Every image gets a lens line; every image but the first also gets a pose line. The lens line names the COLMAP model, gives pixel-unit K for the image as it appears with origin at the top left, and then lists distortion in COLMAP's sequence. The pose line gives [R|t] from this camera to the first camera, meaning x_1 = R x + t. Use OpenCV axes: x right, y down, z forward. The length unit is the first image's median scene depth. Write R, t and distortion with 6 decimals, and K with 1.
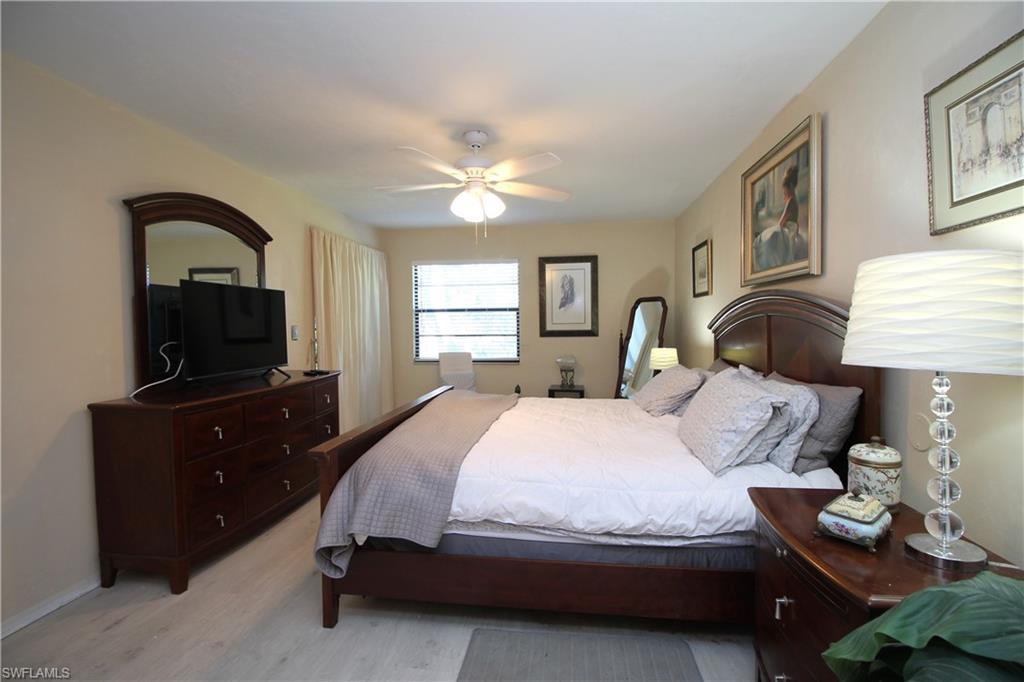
lens RADIAL K [[483.2, 0, 512.0], [0, 483.2, 341.0], [0, 0, 1]] dist [0.000685, -0.005722]
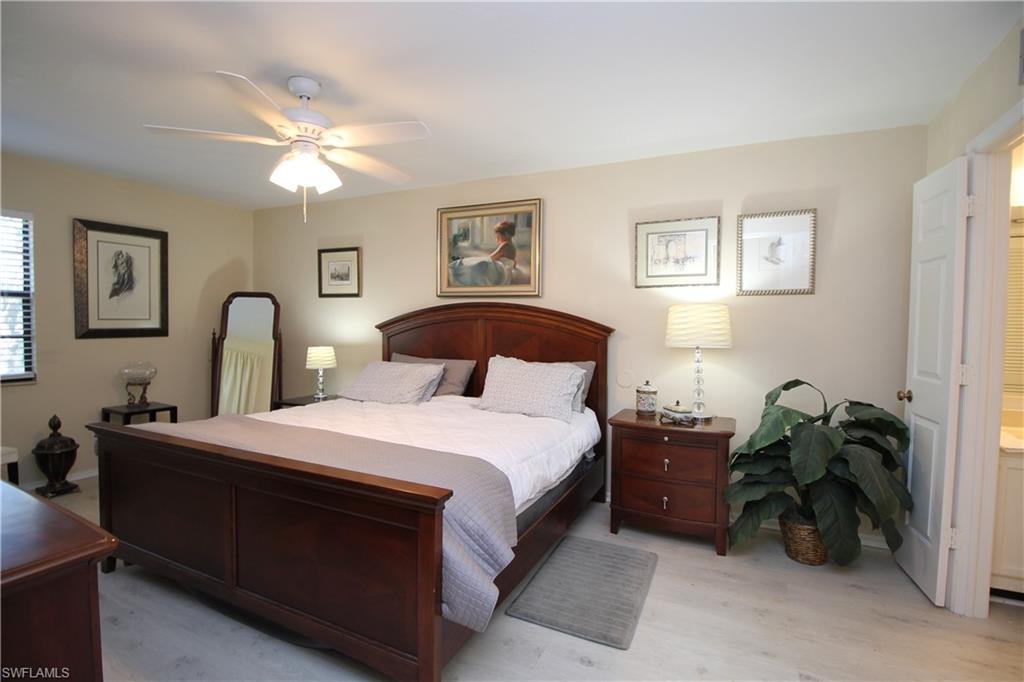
lens RADIAL K [[483.2, 0, 512.0], [0, 483.2, 341.0], [0, 0, 1]] dist [0.000685, -0.005722]
pose [[0.321228, -0.022887, 0.946725, -0.416185], [0.016098, 0.999695, 0.018705, -0.008976], [-0.946865, 0.009231, 0.321499, 0.248886]]
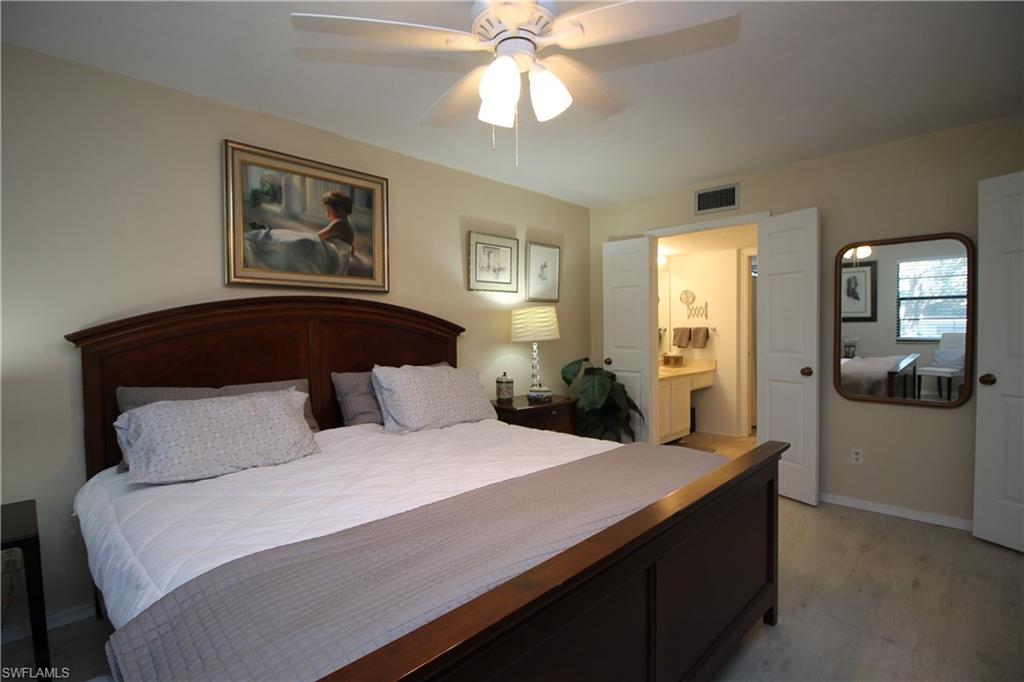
lens RADIAL K [[482.7, 0, 509.4], [0, 482.7, 343.0], [0, 0, 1]] dist [0.000570, -0.006895]
pose [[-0.791522, -0.002699, 0.611135, -0.221546], [0.037685, 0.997872, 0.053214, -0.024365], [-0.609978, 0.065151, -0.789736, 0.831539]]
